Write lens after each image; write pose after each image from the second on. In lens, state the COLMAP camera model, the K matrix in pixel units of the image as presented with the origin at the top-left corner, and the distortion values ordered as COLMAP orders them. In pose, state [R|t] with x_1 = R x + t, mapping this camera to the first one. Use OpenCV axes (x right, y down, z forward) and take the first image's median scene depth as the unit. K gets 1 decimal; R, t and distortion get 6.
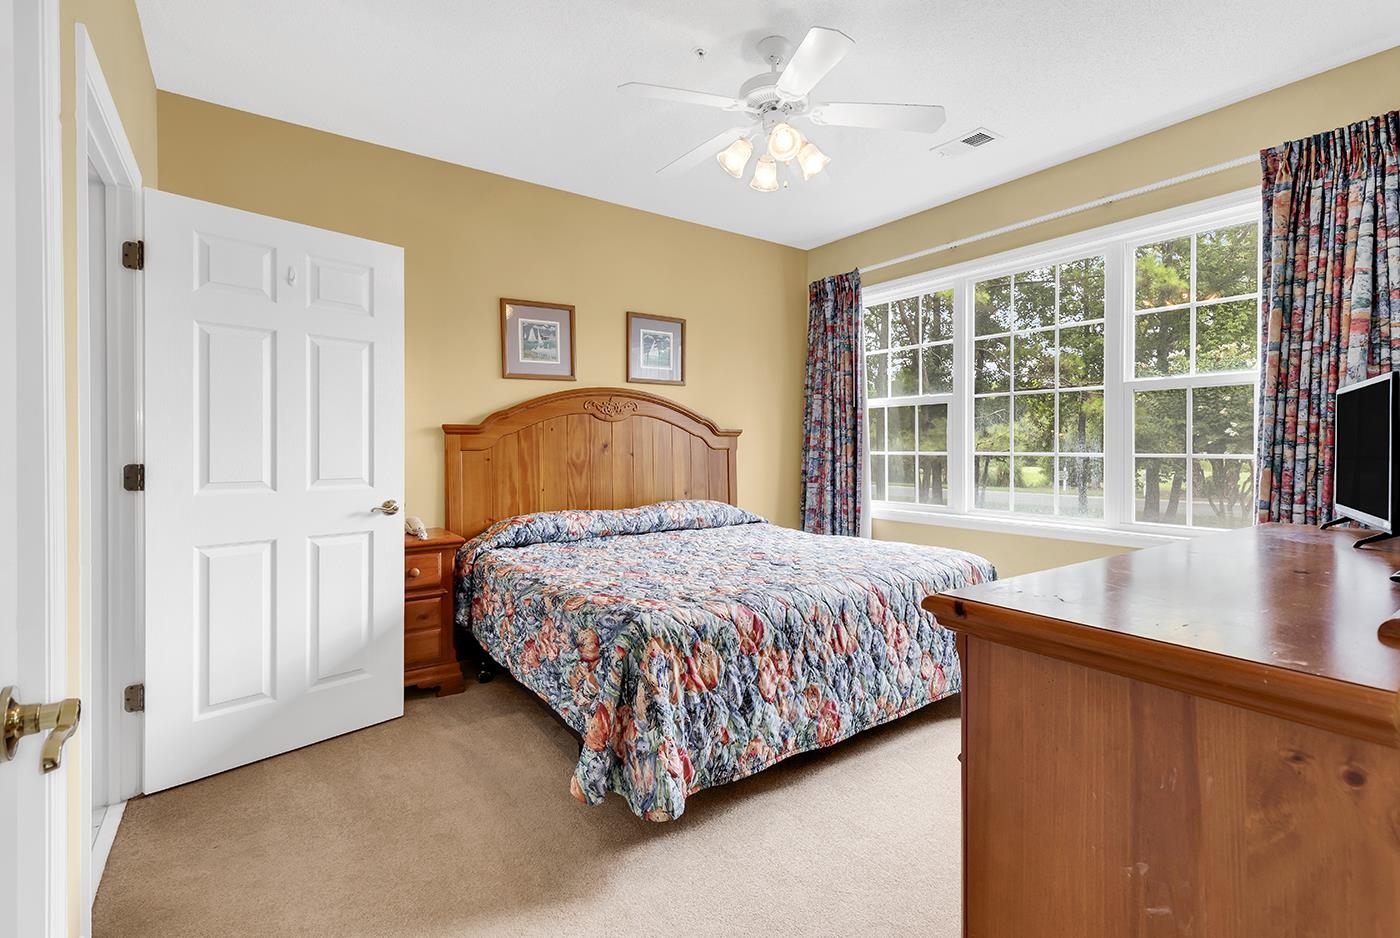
lens RADIAL K [[641.7, 0, 701.1], [0, 641.7, 448.5], [0, 0, 1]] dist [0.001922, -0.000103]
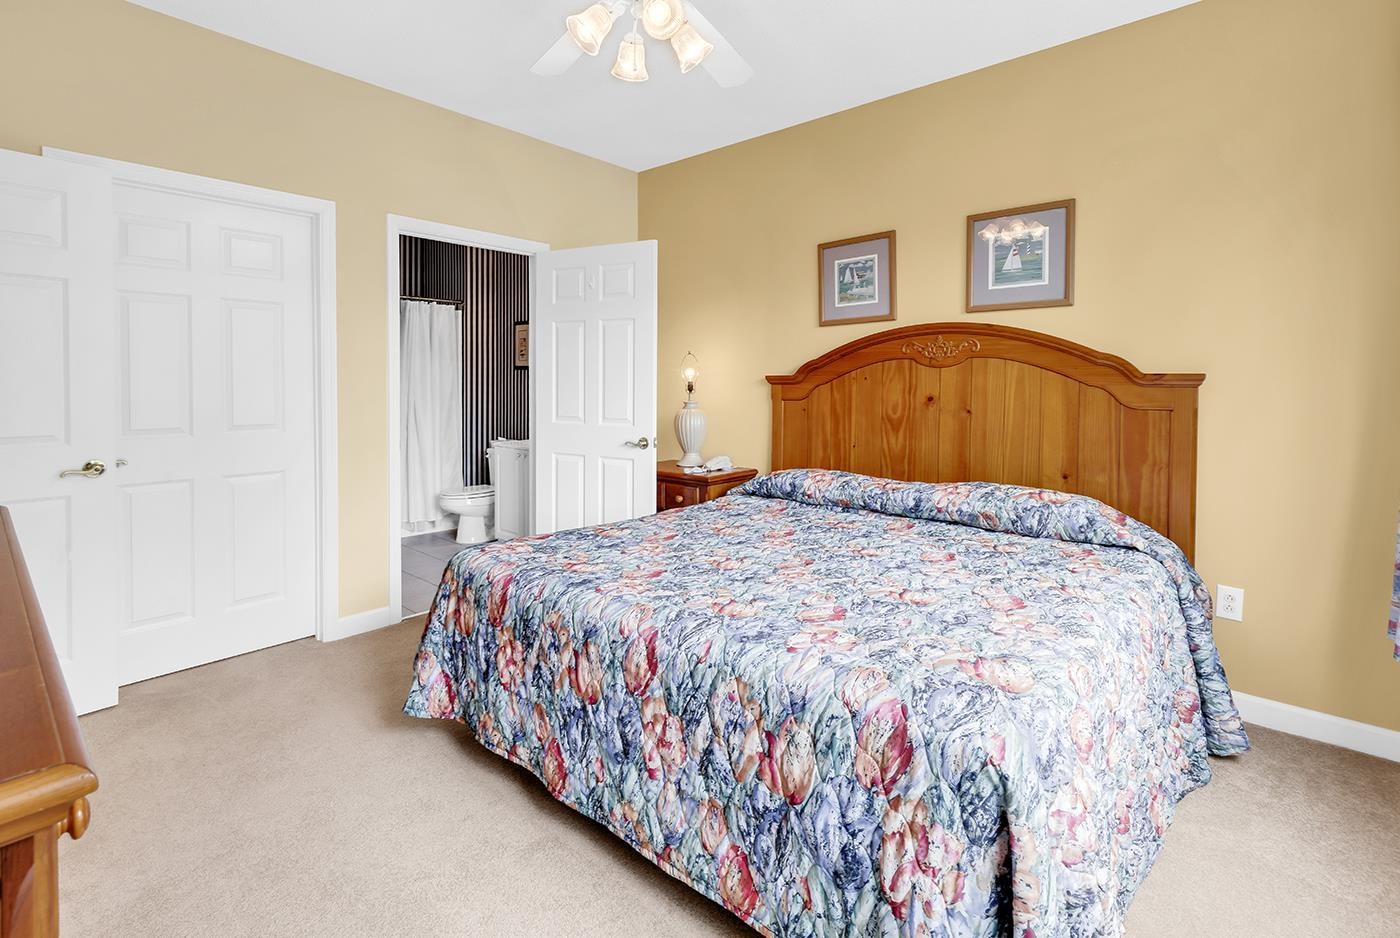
lens RADIAL K [[649.2, 0, 696.7], [0, 649.2, 383.6], [0, 0, 1]] dist [0.001829, -0.000333]
pose [[0.229680, 0.005929, -0.973248, 0.606090], [-0.006622, 0.999968, 0.004529, -0.026303], [0.973244, 0.005405, 0.229711, 0.594089]]
